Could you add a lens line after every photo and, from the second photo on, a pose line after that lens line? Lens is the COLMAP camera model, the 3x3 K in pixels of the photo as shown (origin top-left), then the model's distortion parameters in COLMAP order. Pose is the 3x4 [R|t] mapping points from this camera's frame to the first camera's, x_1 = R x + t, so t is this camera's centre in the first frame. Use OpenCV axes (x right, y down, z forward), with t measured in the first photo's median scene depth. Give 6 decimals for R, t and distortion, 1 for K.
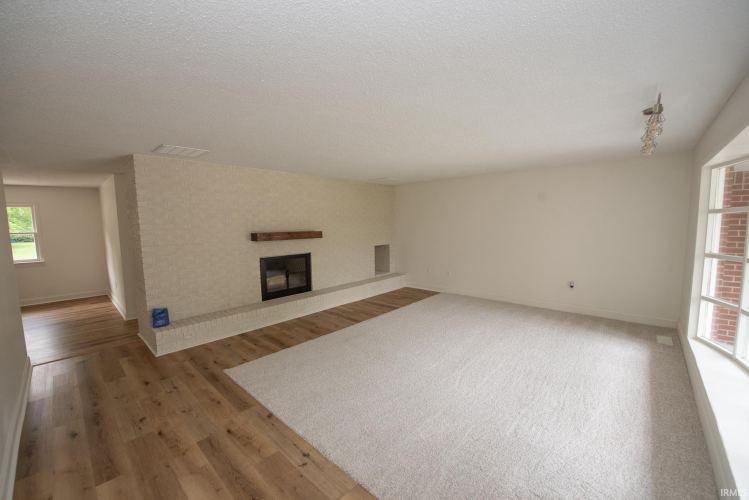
lens RADIAL K [[298.2, 0, 374.5], [0, 298.2, 250.0], [0, 0, 1]] dist [0.000058, -0.008116]
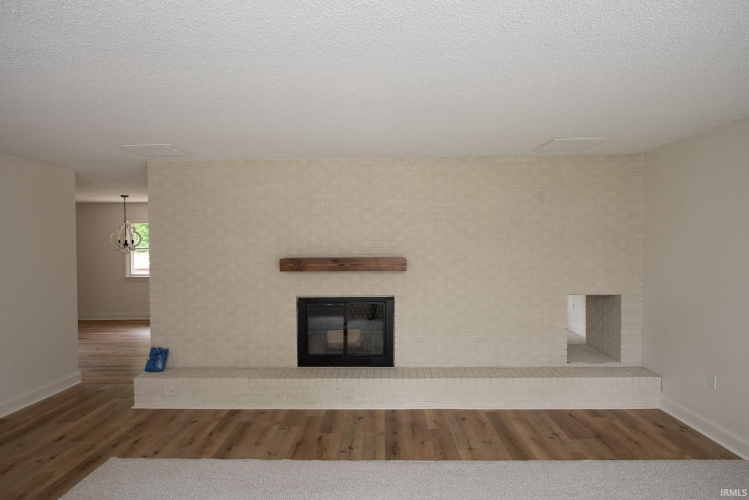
lens RADIAL K [[444.7, 0, 374.5], [0, 444.7, 250.0], [0, 0, 1]] dist [-0.000653, -0.000531]
pose [[0.660893, 0.026606, -0.750008, 0.445401], [-0.072439, 0.996967, -0.028465, -0.060472], [0.746976, 0.073142, 0.660815, 0.506238]]
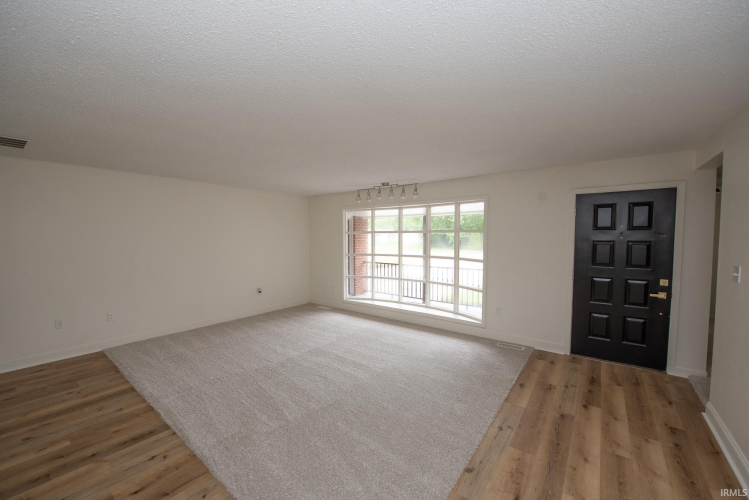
lens RADIAL K [[298.2, 0, 374.5], [0, 298.2, 250.0], [0, 0, 1]] dist [0.000058, -0.008116]
pose [[-0.088540, -0.026676, 0.995715, -0.586919], [0.092298, 0.995121, 0.034867, -0.046100], [-0.991787, 0.094990, -0.085646, 0.667301]]
